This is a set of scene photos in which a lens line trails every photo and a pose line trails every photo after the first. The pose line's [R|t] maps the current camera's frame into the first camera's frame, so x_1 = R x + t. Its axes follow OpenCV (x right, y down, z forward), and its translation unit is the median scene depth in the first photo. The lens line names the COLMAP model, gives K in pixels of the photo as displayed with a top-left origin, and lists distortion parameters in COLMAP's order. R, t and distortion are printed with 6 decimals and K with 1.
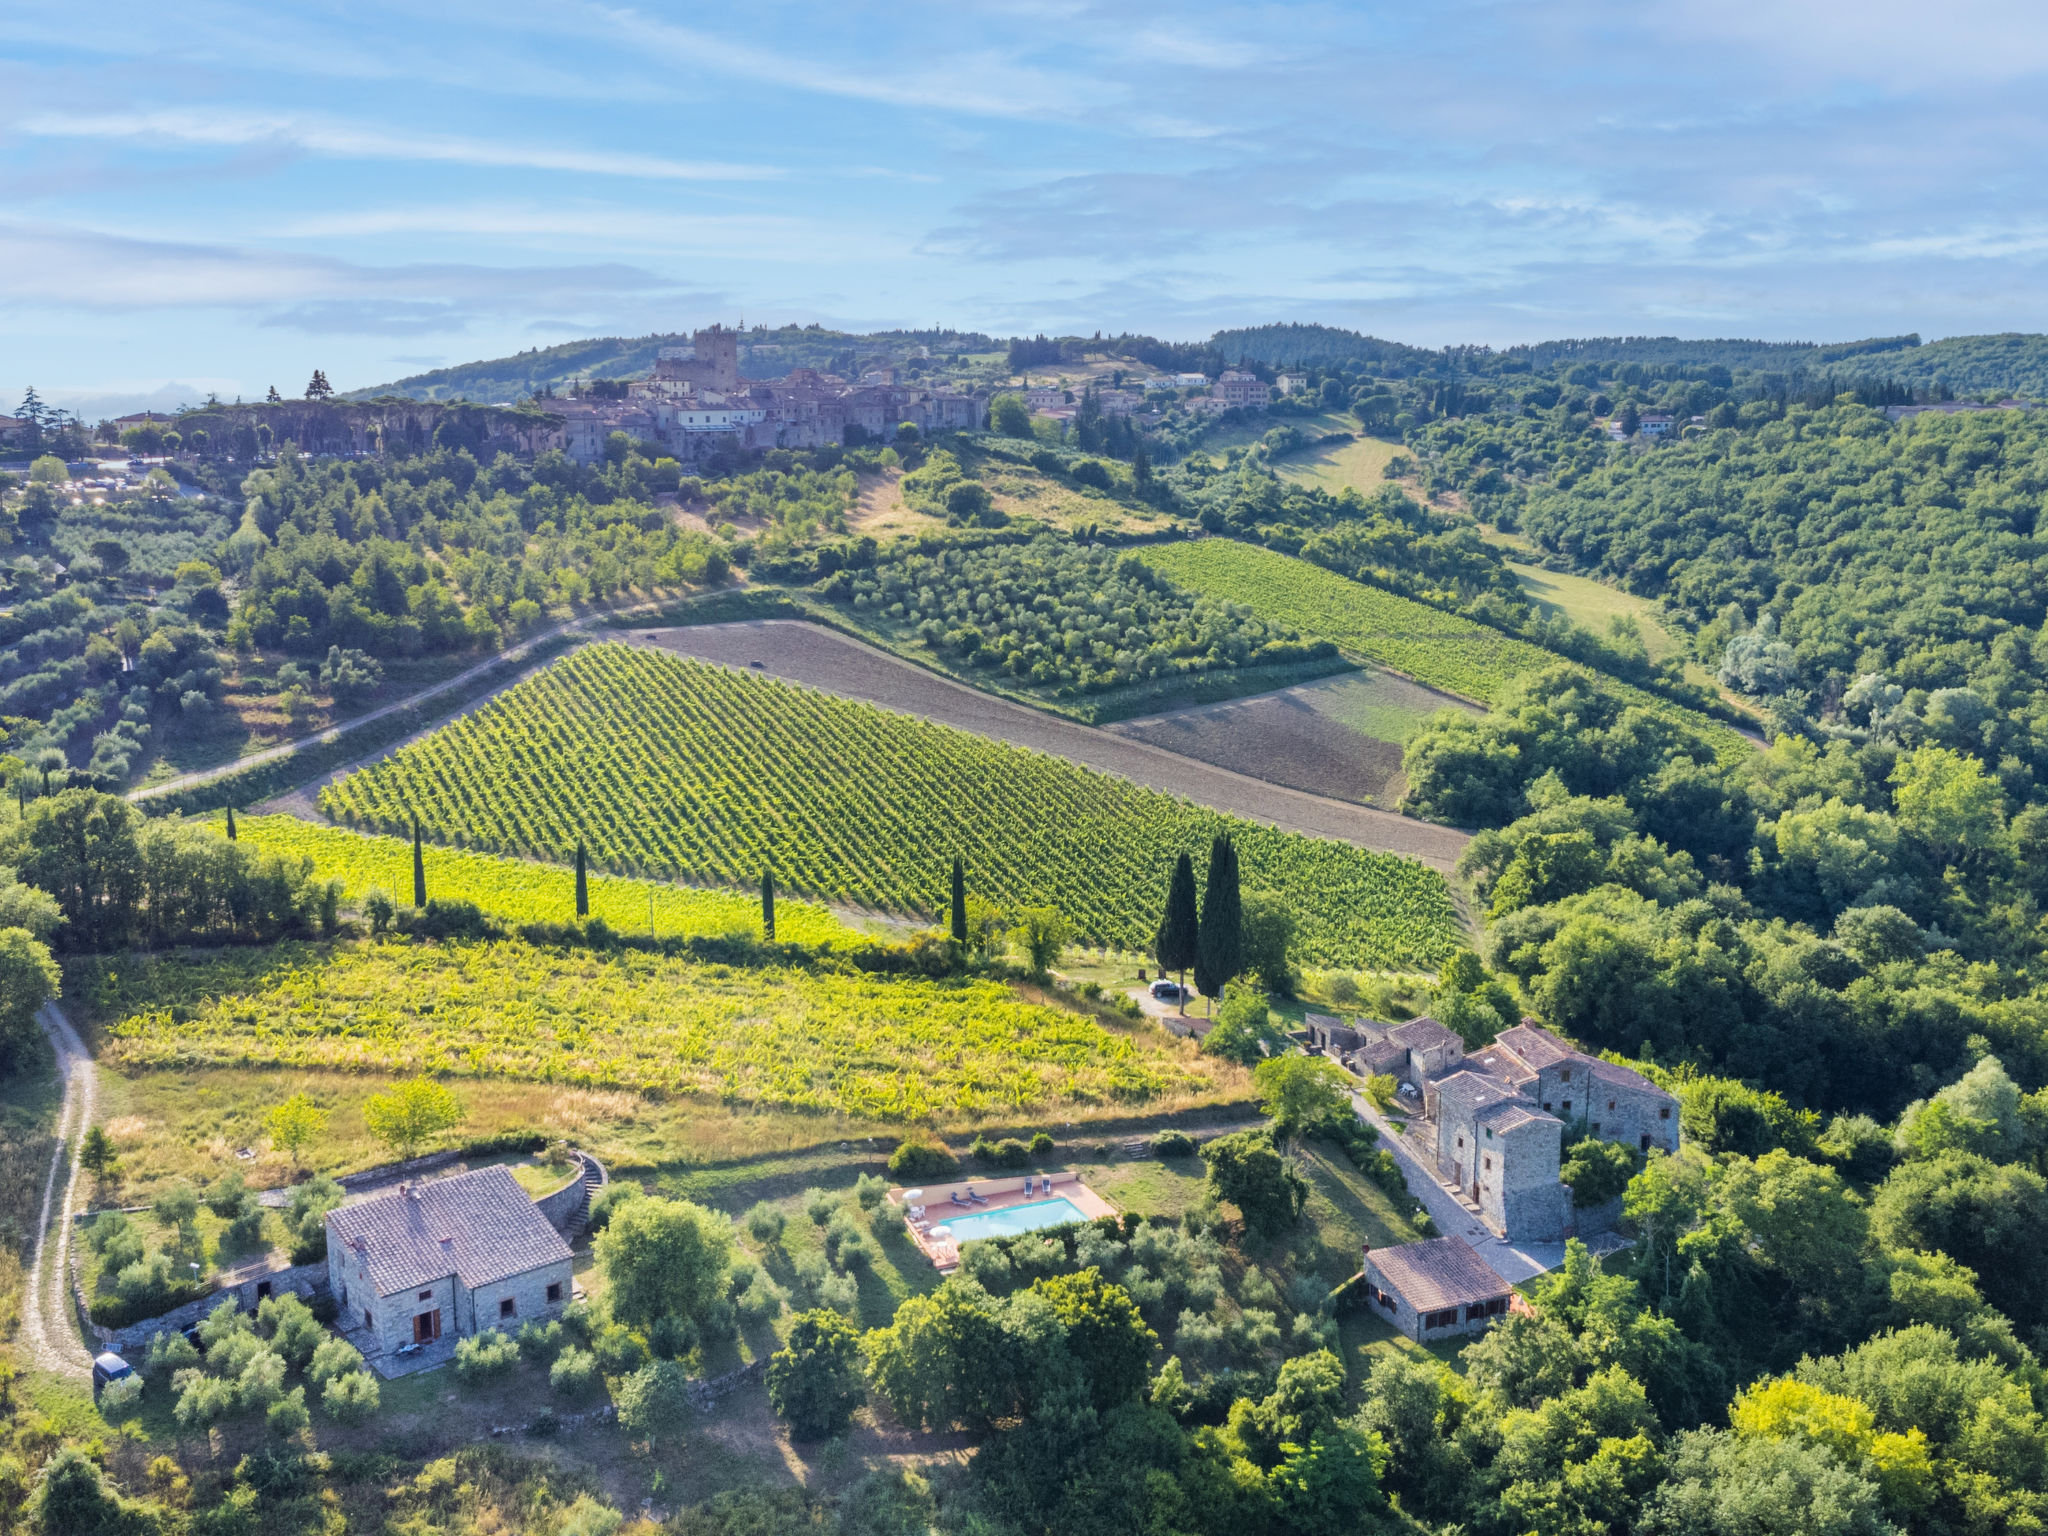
lens RADIAL K [[2005.7, 0, 1052.1], [0, 2005.7, 764.1], [0, 0, 1]] dist [-0.005121, 0.082835]
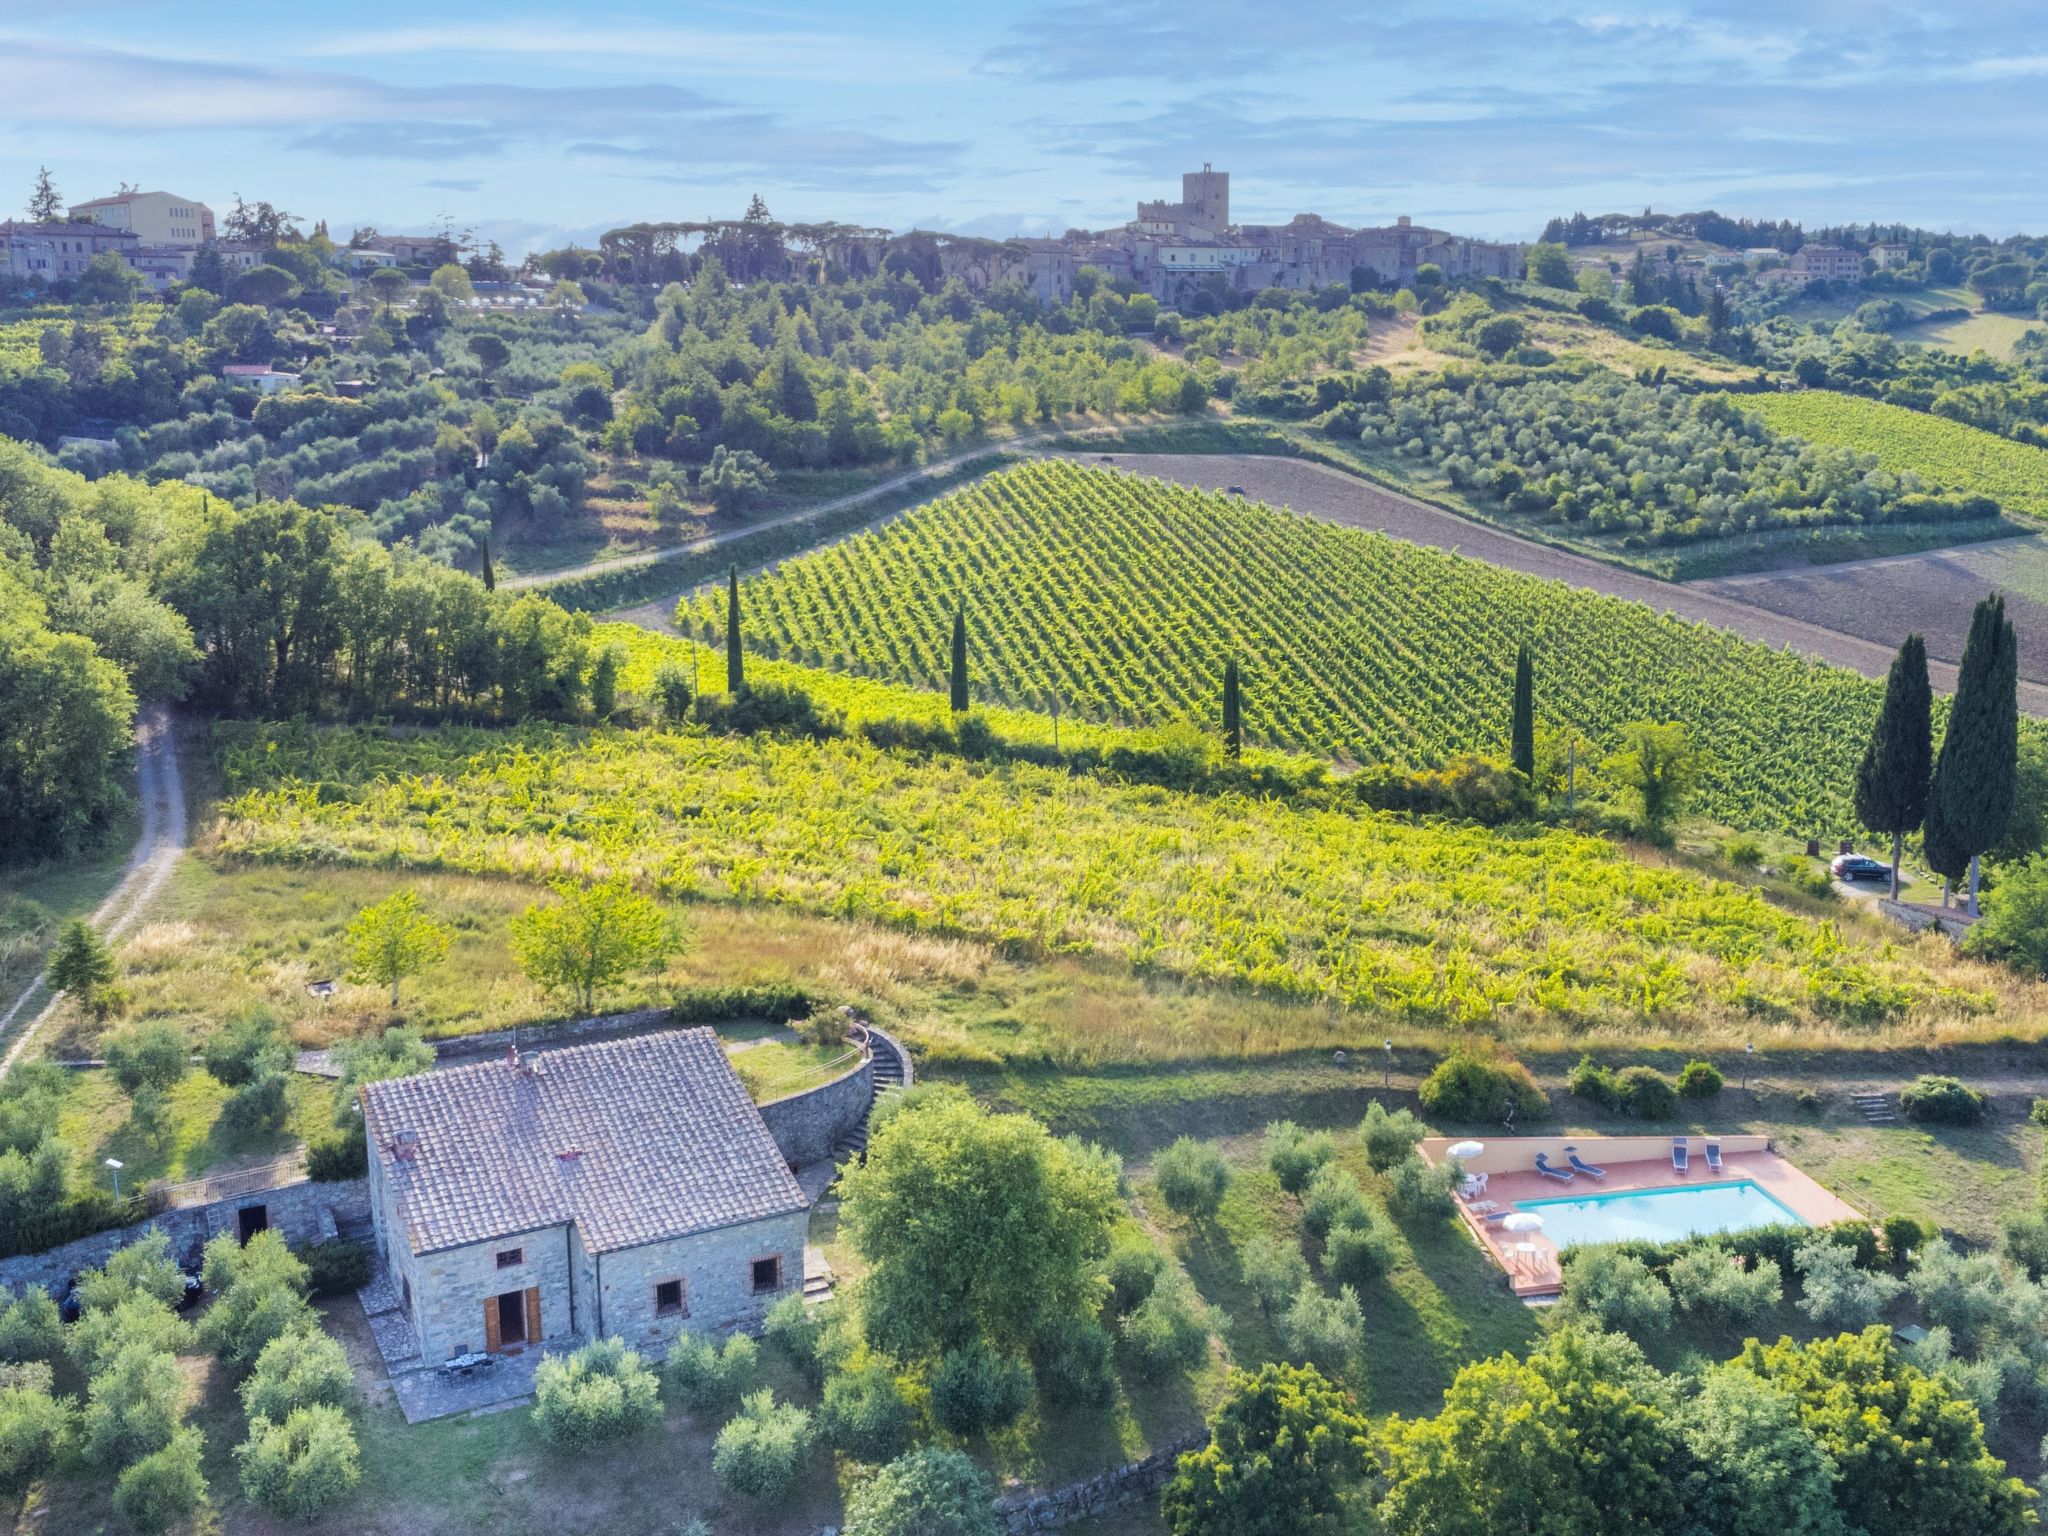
lens RADIAL K [[2005.7, 0, 1052.1], [0, 2005.7, 764.1], [0, 0, 1]] dist [-0.005121, 0.082835]
pose [[0.970244, 0.030077, -0.240252, -0.040875], [-0.028581, 0.999544, 0.009707, 0.087198], [0.240435, -0.002551, 0.970662, 0.360581]]
